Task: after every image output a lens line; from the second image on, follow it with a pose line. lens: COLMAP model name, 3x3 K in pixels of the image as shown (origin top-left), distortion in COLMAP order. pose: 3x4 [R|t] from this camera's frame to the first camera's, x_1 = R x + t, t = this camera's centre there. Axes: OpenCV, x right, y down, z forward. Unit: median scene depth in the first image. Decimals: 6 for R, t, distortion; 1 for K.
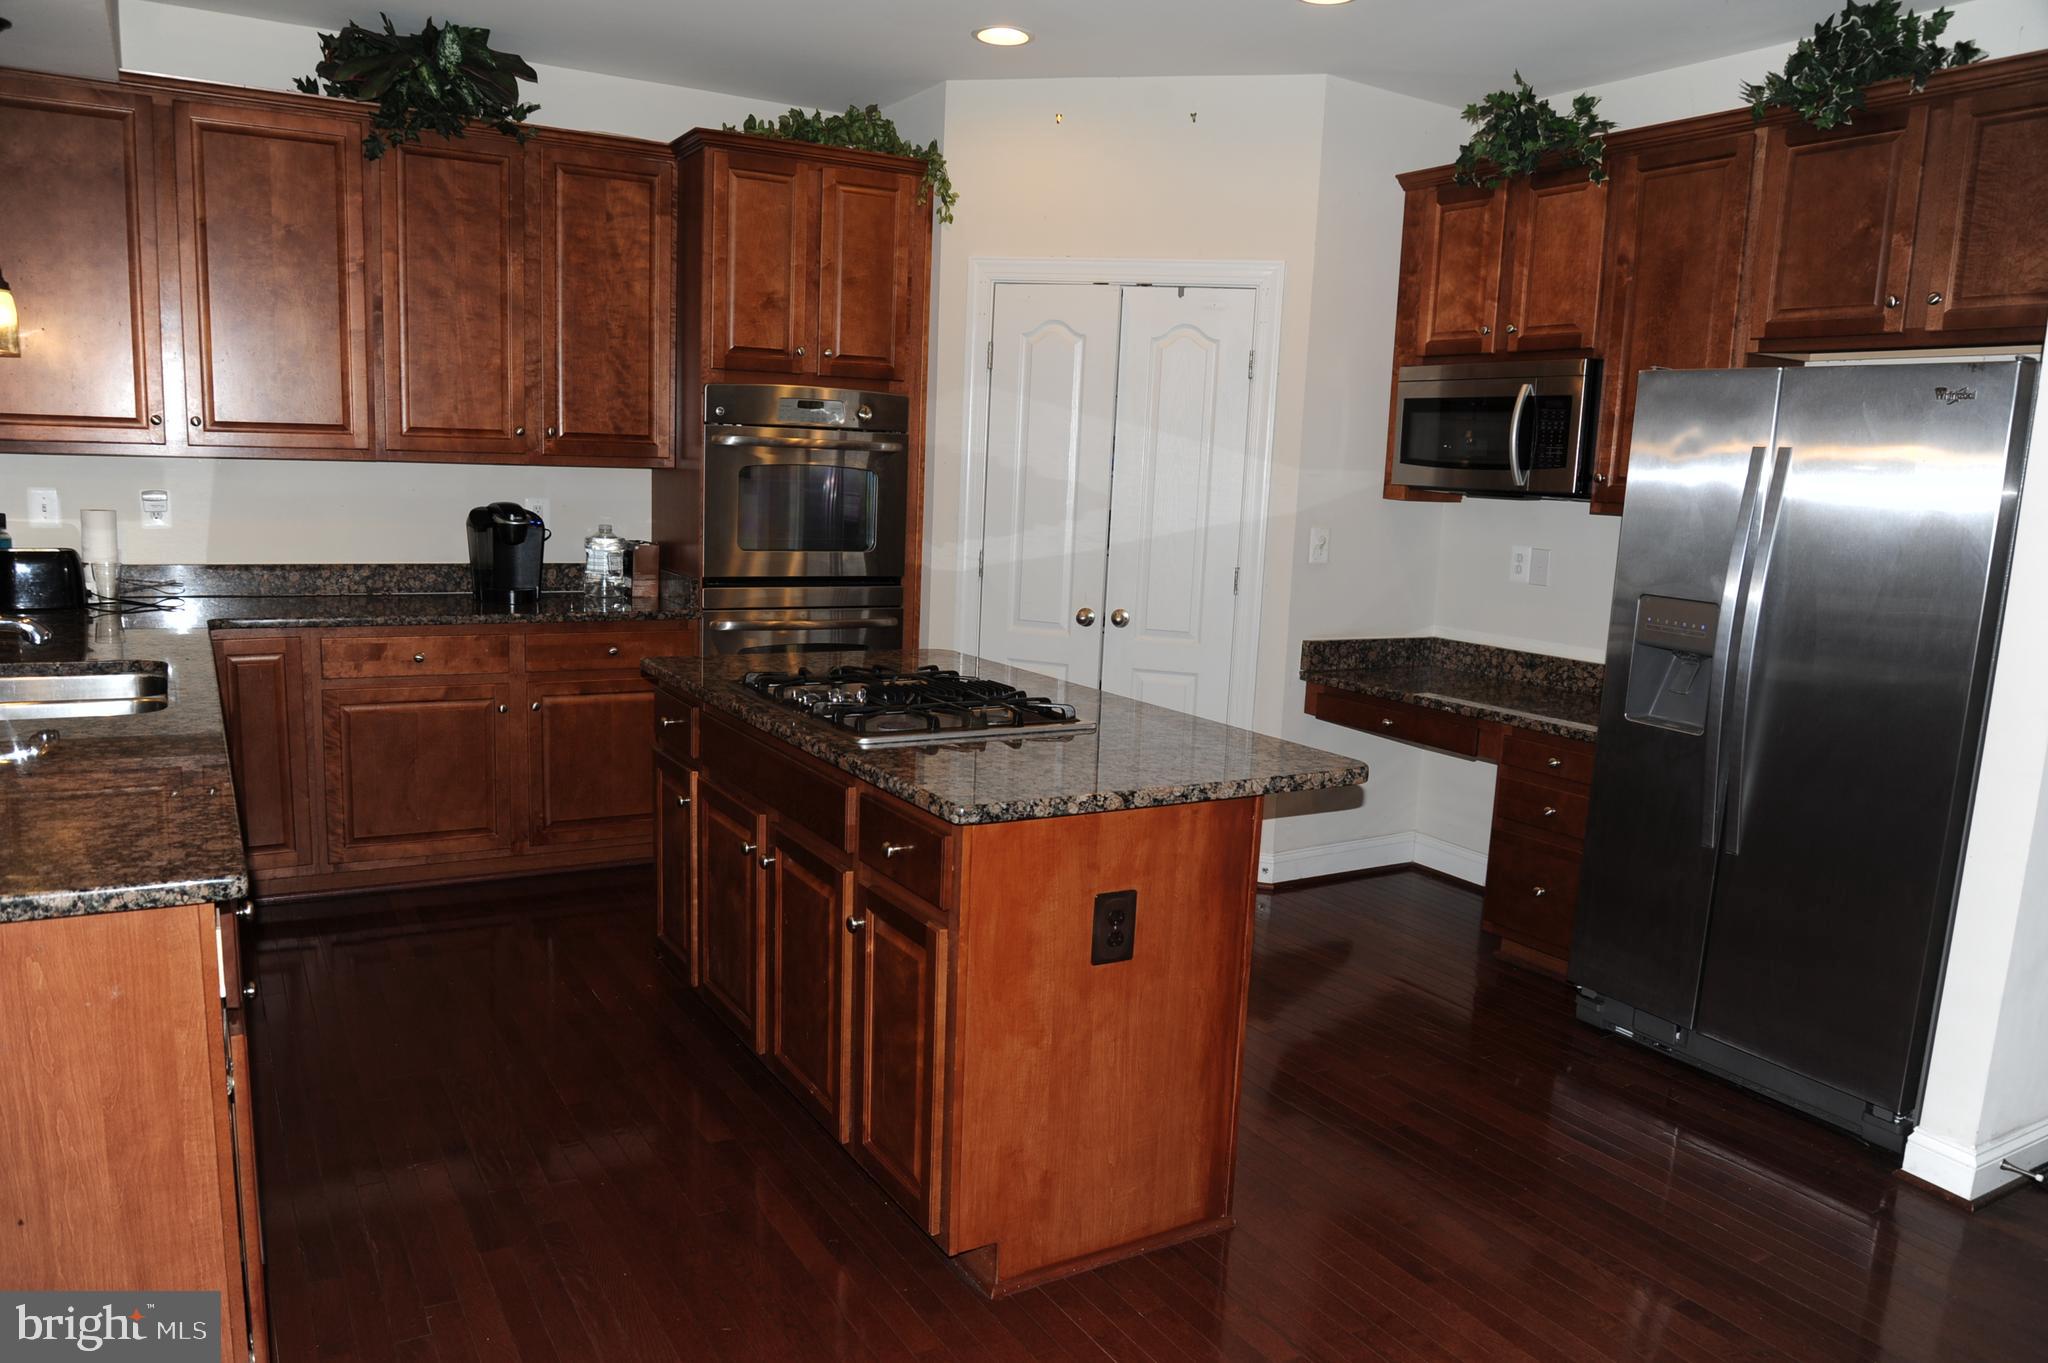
lens RADIAL K [[1422.3, 0, 1021.4], [0, 1422.3, 722.8], [0, 0, 1]] dist [-0.081222, 0.040788]
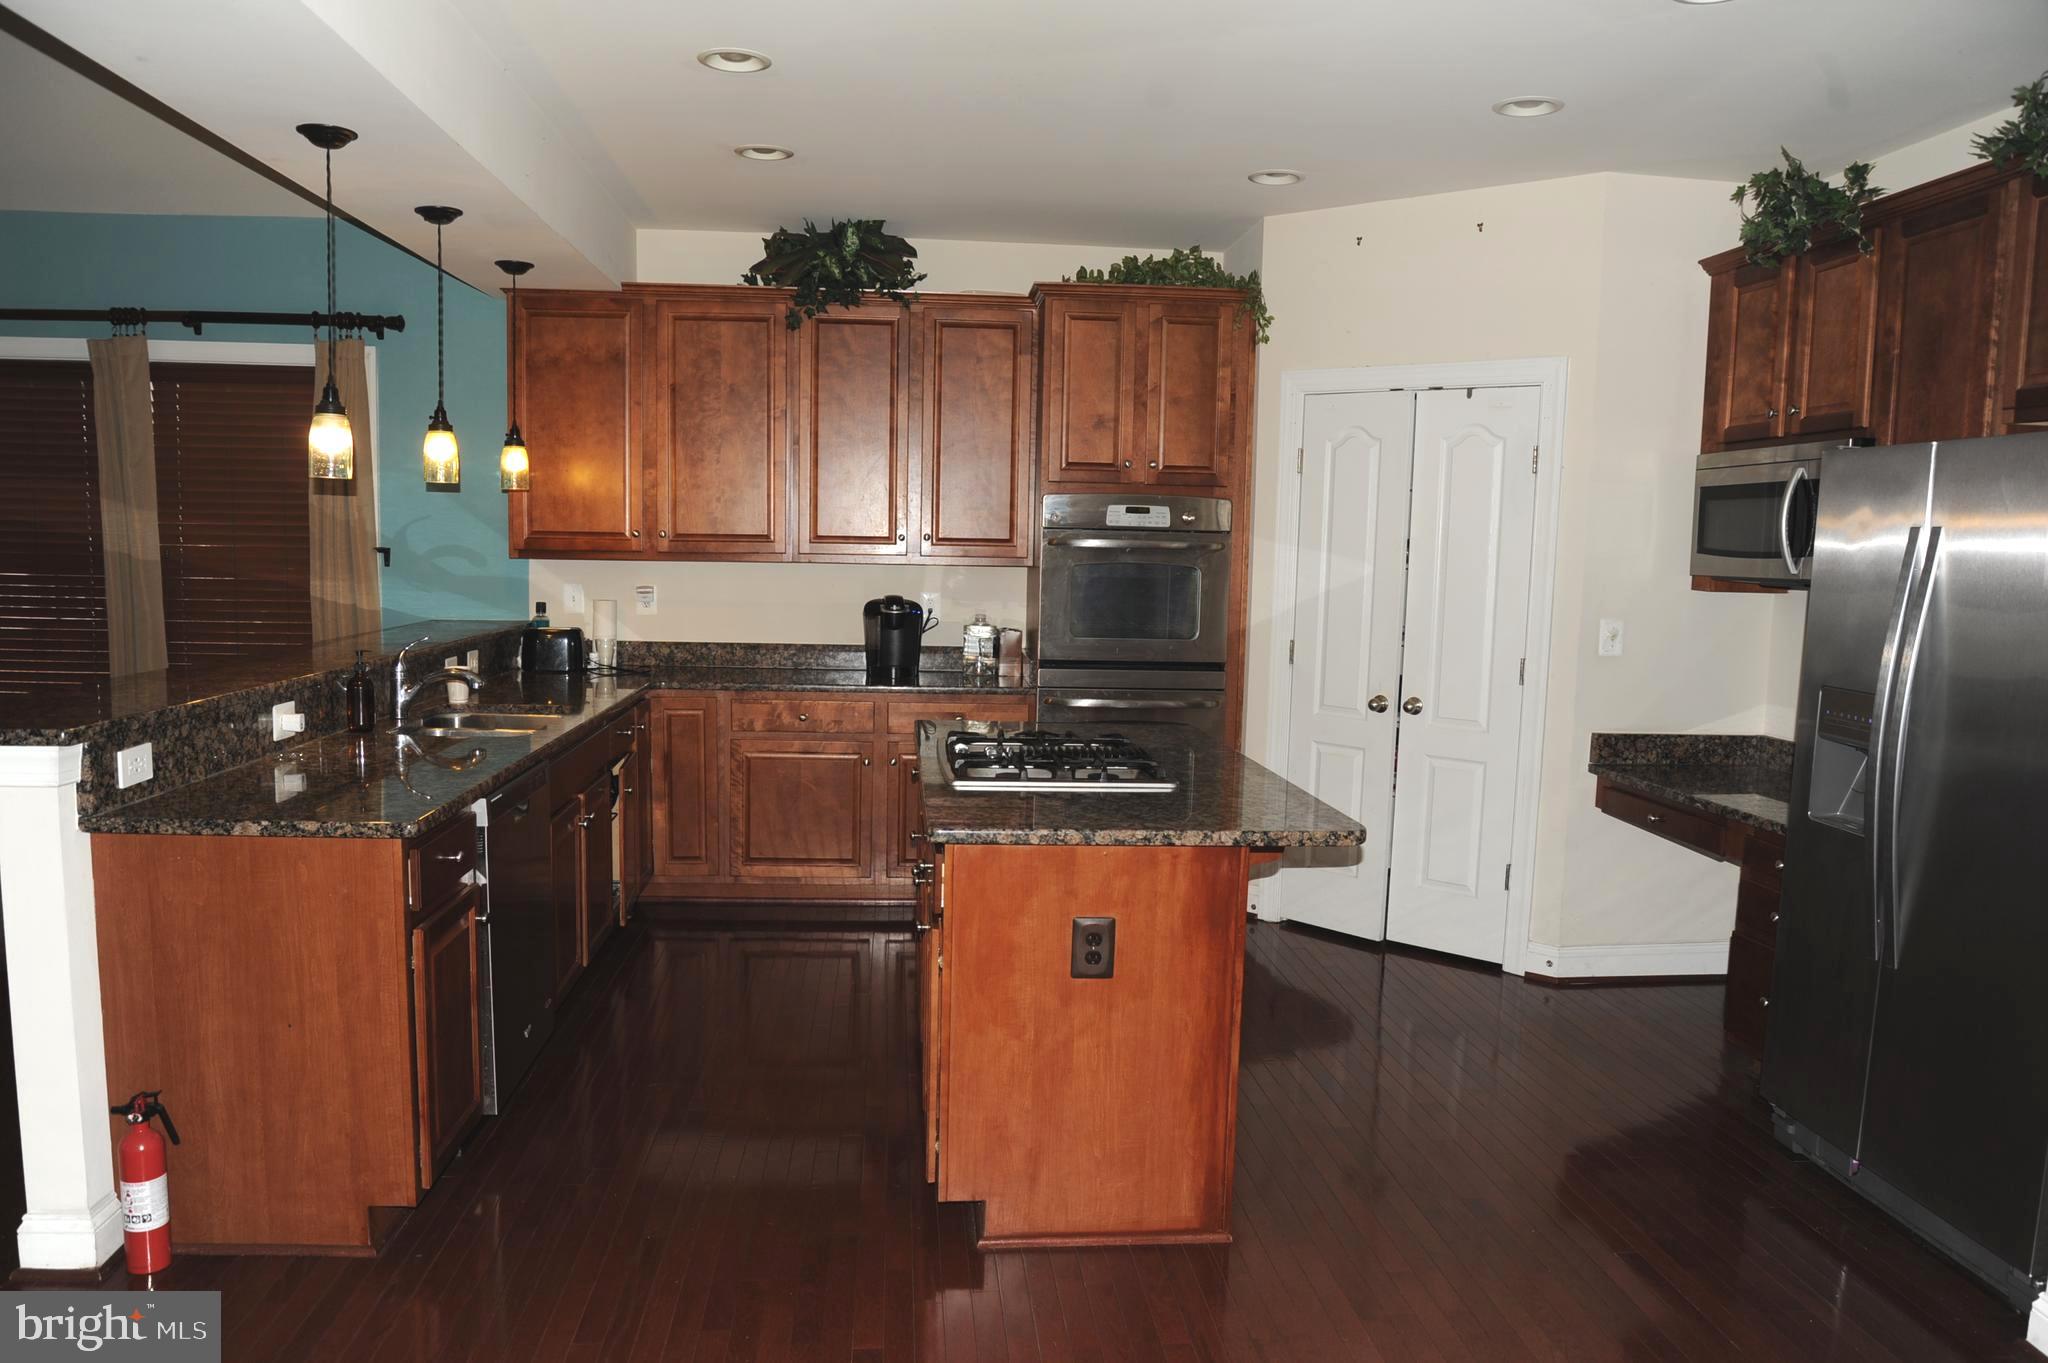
lens RADIAL K [[1418.1, 0, 1016.3], [0, 1418.1, 717.3], [0, 0, 1]] dist [-0.080301, 0.034975]
pose [[0.899649, 0.032102, -0.435432, 0.299139], [-0.063668, 0.996279, -0.058095, 0.015032], [0.431947, 0.079989, 0.898345, -0.056882]]
